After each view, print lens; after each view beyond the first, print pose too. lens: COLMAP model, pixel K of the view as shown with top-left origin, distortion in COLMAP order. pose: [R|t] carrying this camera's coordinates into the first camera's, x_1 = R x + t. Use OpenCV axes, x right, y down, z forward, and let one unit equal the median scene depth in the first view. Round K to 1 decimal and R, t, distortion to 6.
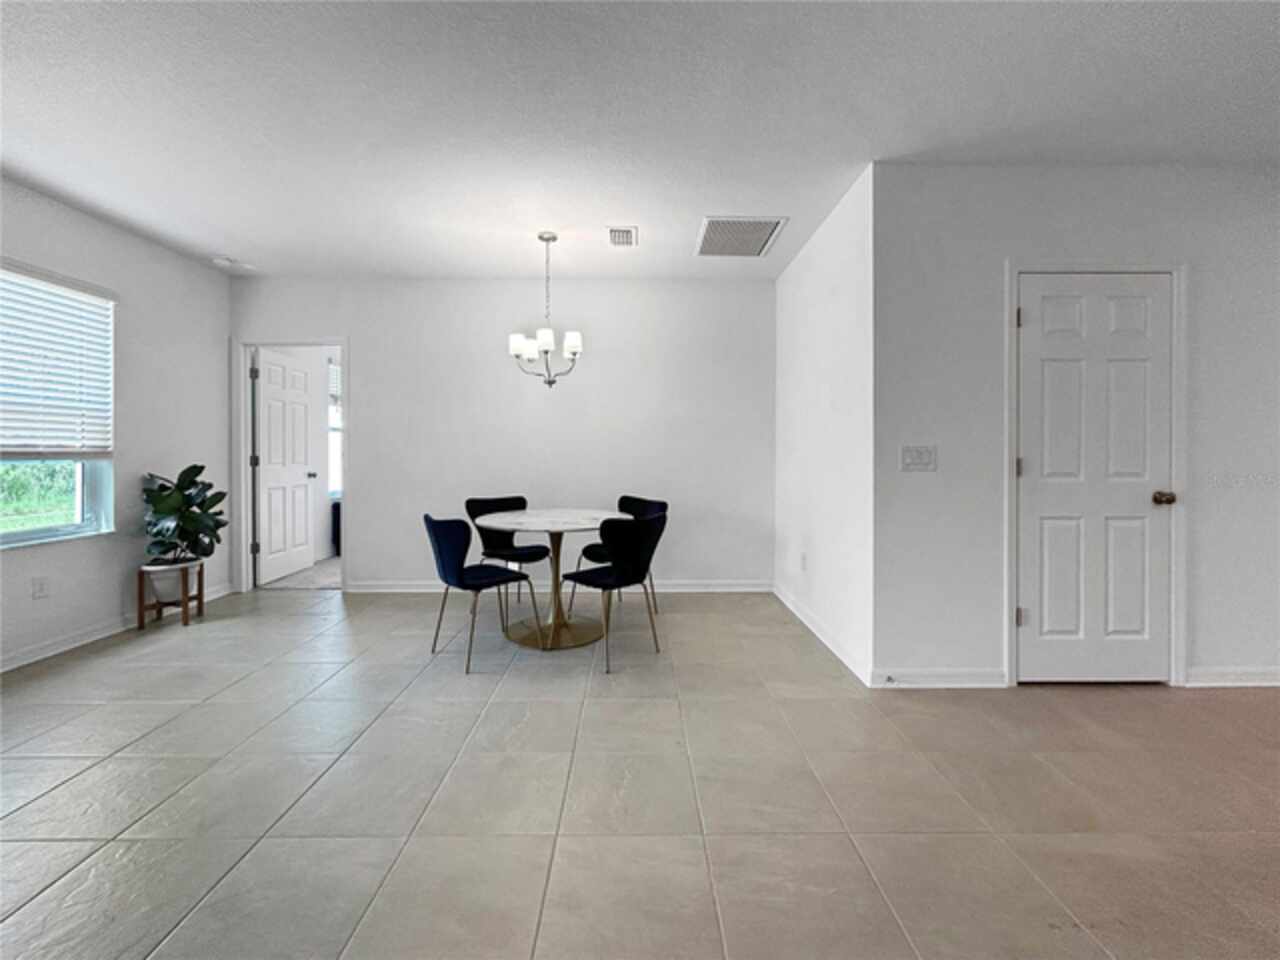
lens RADIAL K [[526.5, 0, 638.3], [0, 526.5, 455.9], [0, 0, 1]] dist [0.004353, -0.000625]
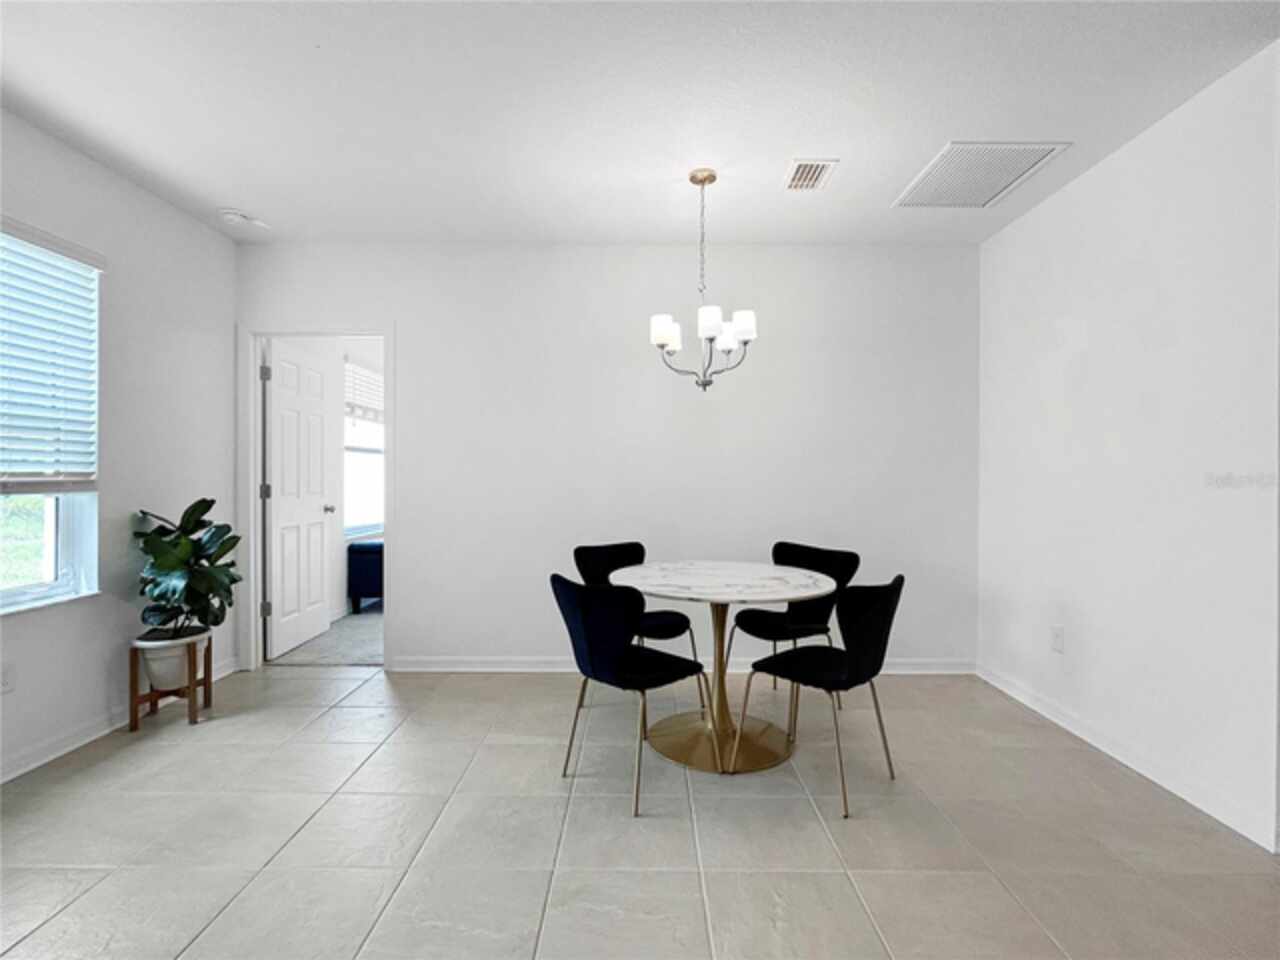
lens RADIAL K [[634.7, 0, 639.8], [0, 634.7, 478.0], [0, 0, 1]] dist [0.002834, 0.001157]
pose [[0.999852, 0.002721, -0.016981, -0.240241], [-0.002742, 0.999996, -0.001192, -0.012200], [0.016978, 0.001238, 0.999855, 0.150877]]
